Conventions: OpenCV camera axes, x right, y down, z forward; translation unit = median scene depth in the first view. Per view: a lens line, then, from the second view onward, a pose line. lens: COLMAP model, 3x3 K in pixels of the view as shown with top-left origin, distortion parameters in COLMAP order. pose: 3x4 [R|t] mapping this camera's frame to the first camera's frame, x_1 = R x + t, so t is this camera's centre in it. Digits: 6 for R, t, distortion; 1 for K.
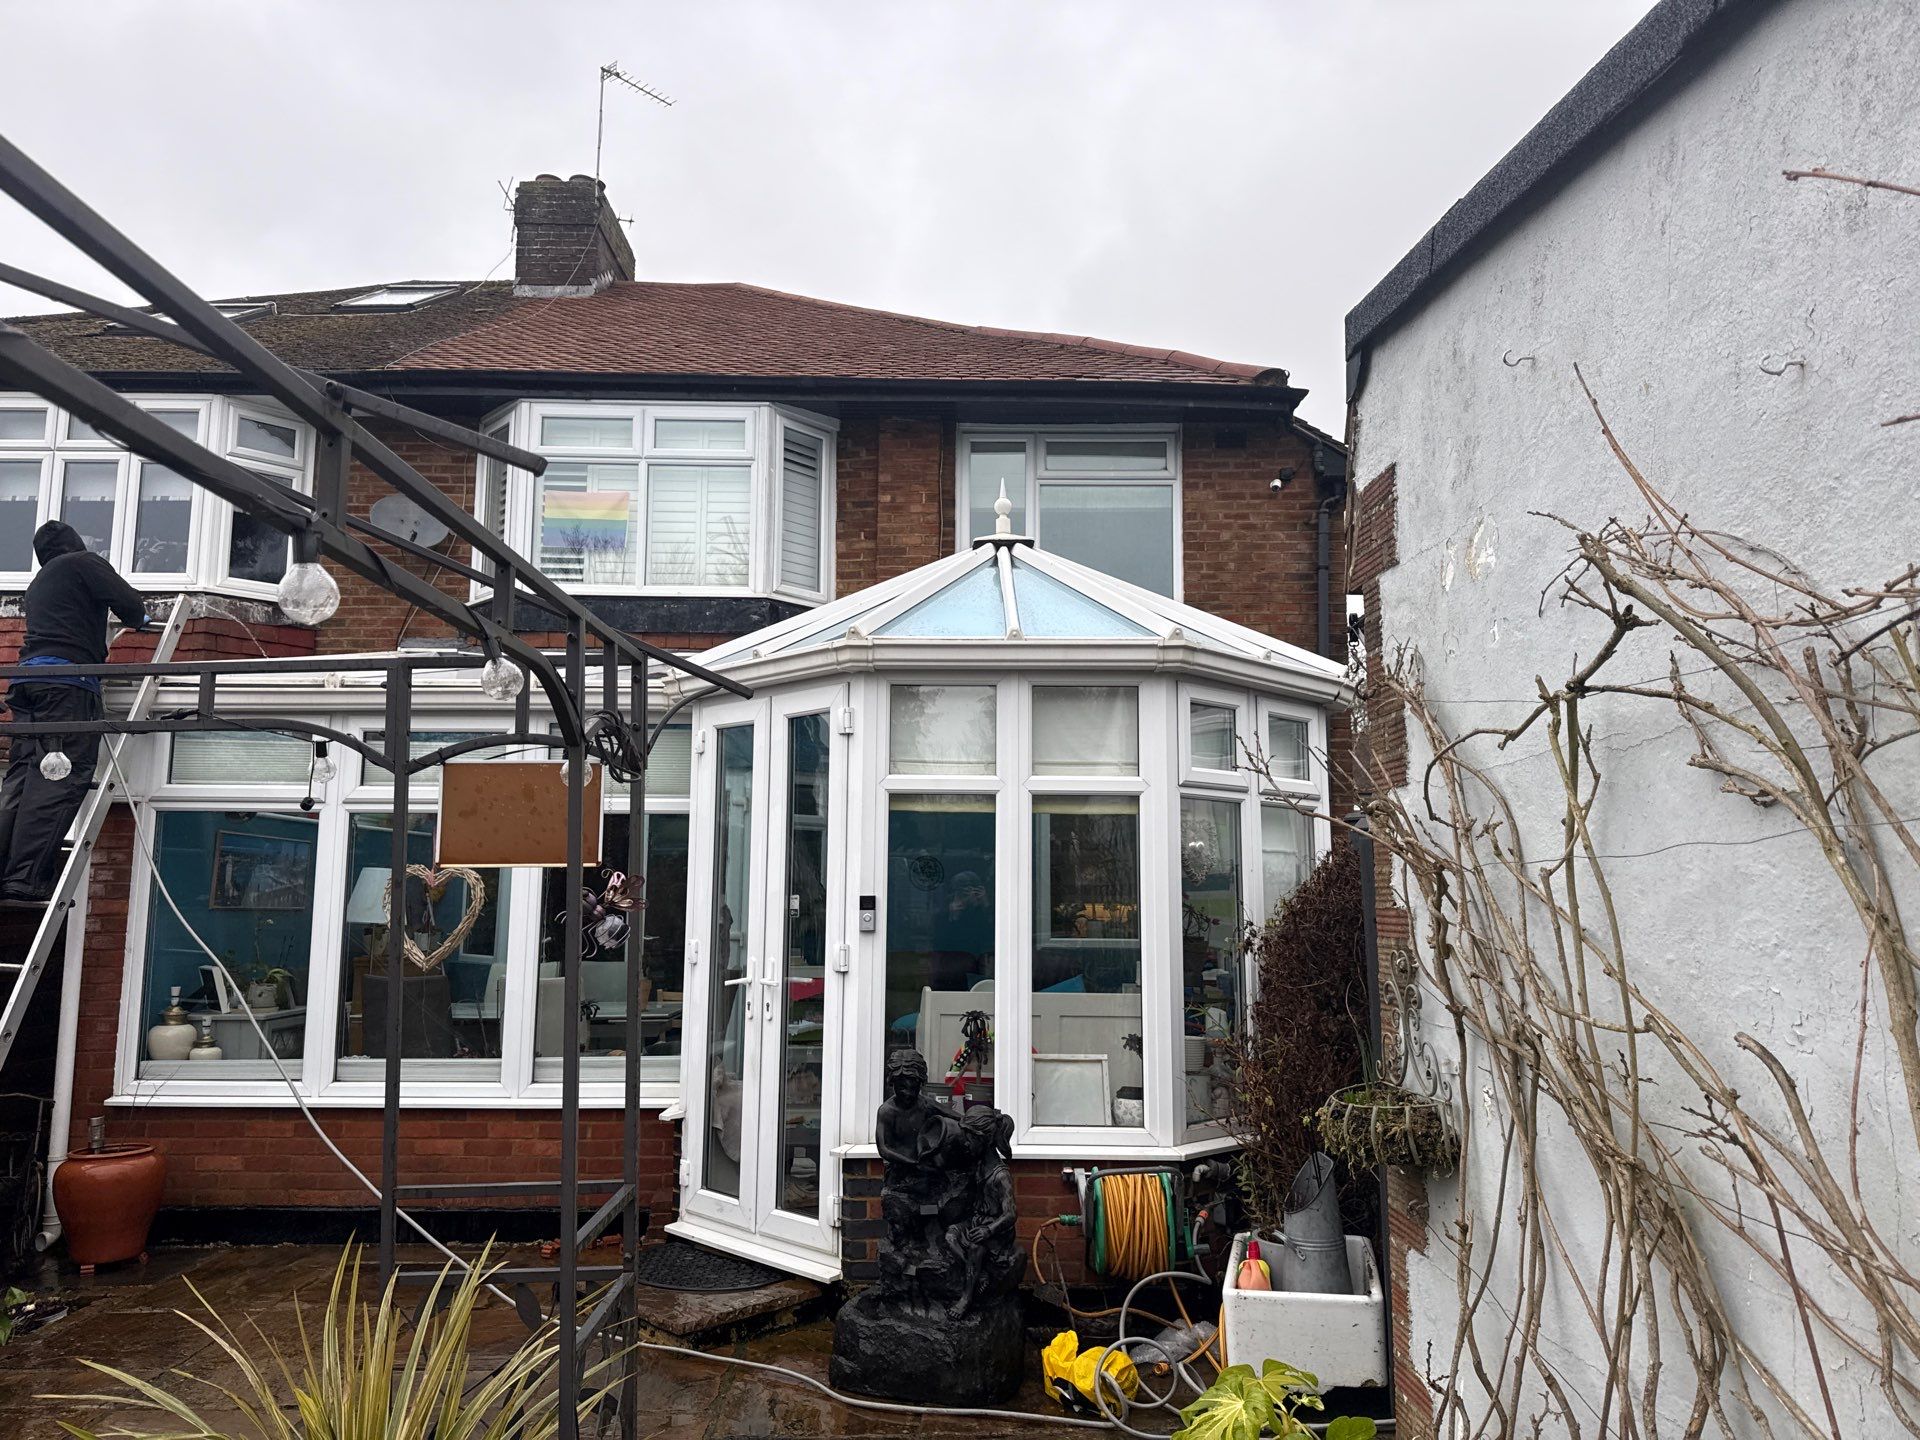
lens RADIAL K [[1342.6, 0, 971.2], [0, 1342.6, 719.3], [0, 0, 1]] dist [0.086146, -0.104687]
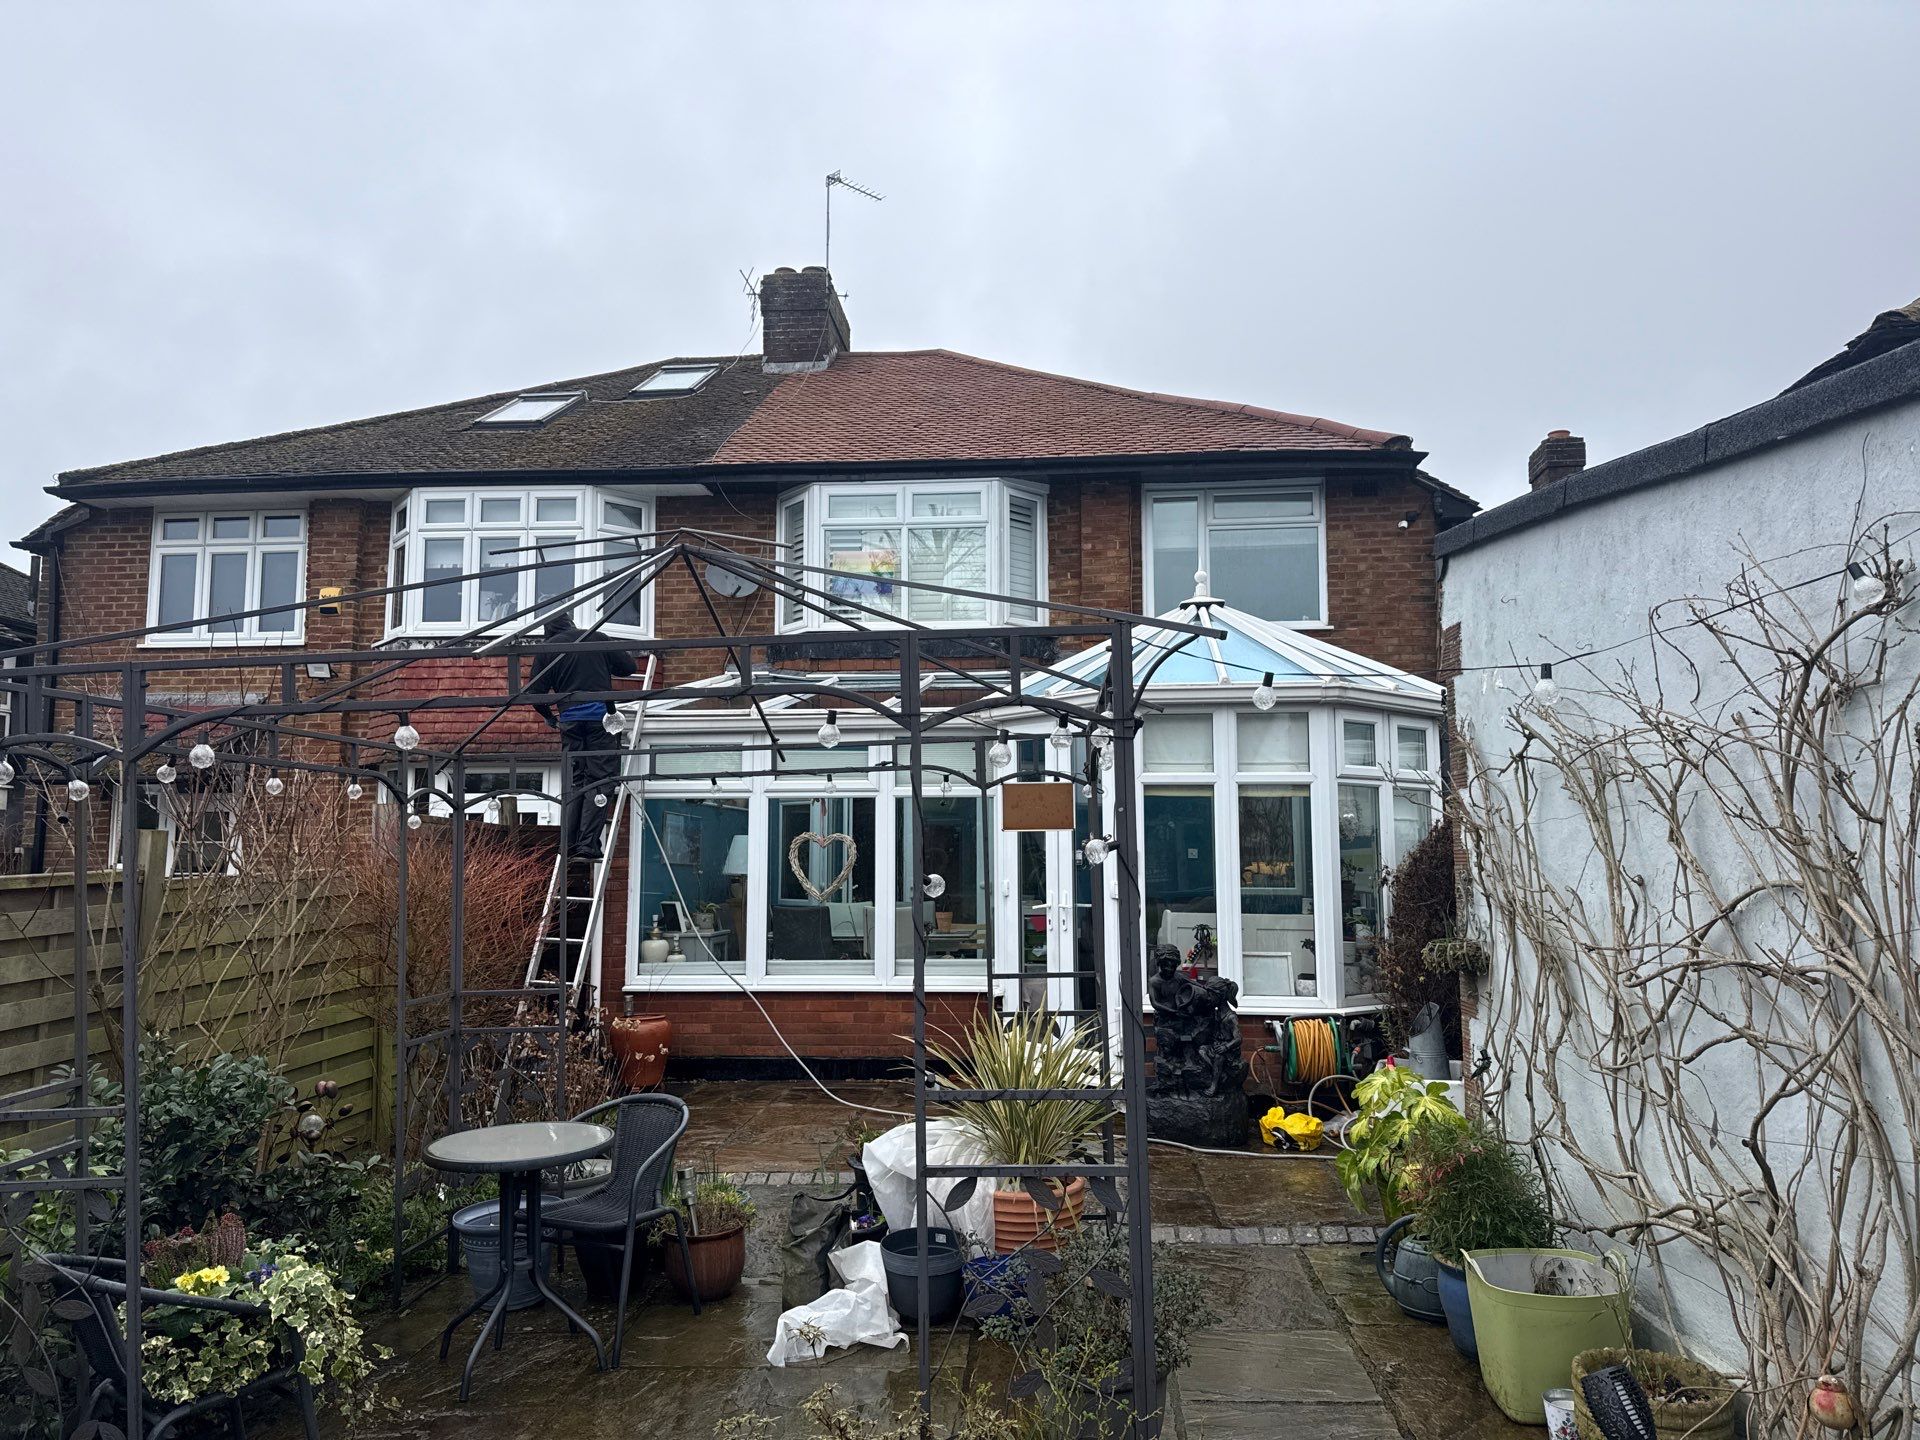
lens RADIAL K [[1343.5, 0, 956.8], [0, 1343.5, 727.8], [0, 0, 1]] dist [0.088261, -0.102453]
pose [[0.994767, -0.016834, -0.100771, -0.093774], [0.019830, 0.999388, 0.028800, -0.047277], [0.100224, -0.030647, 0.994493, -0.447545]]
